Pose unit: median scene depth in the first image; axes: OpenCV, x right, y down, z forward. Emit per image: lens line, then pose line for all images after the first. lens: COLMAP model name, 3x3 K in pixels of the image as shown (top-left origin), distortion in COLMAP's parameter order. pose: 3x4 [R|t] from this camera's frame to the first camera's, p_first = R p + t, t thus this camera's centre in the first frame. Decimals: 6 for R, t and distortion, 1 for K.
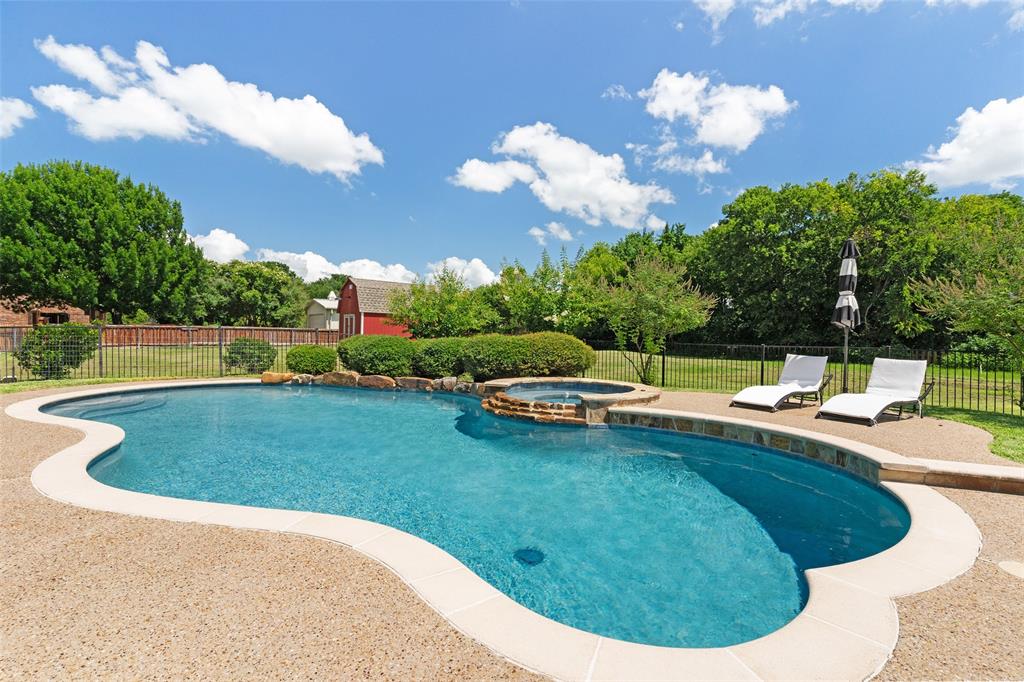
lens RADIAL K [[488.8, 0, 501.2], [0, 488.8, 336.3], [0, 0, 1]] dist [-0.001735, 0.000623]
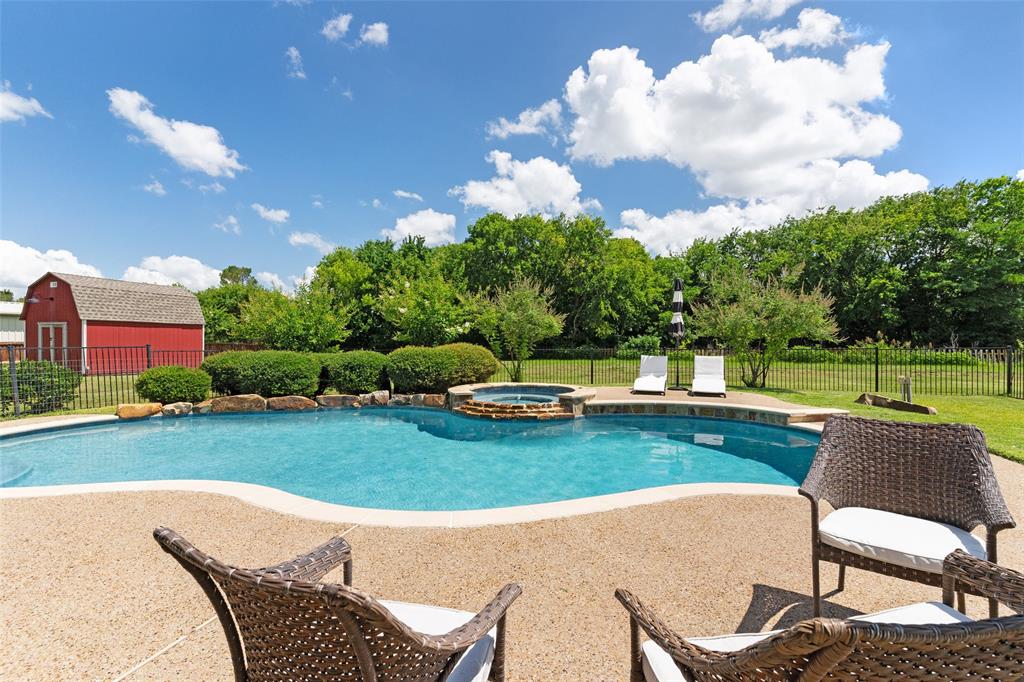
lens RADIAL K [[488.8, 0, 508.4], [0, 488.8, 341.1], [0, 0, 1]] dist [-0.001735, 0.000623]
pose [[0.825777, -0.022384, 0.563552, -0.414629], [0.021960, 0.999730, 0.007531, -0.018471], [-0.563569, 0.006157, 0.826046, 0.028657]]
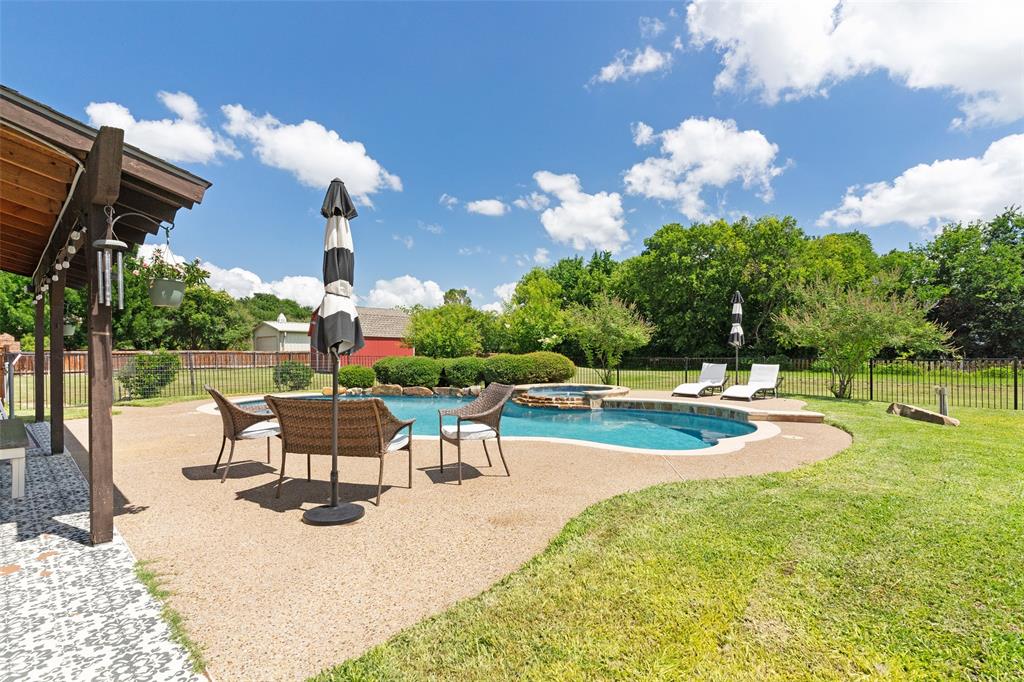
lens RADIAL K [[488.8, 0, 508.0], [0, 488.8, 348.5], [0, 0, 1]] dist [-0.001735, 0.000623]
pose [[0.986770, -0.018358, 0.161083, -0.216090], [0.020004, 0.999763, -0.008599, -0.006977], [-0.160887, 0.011708, 0.986903, -0.339931]]
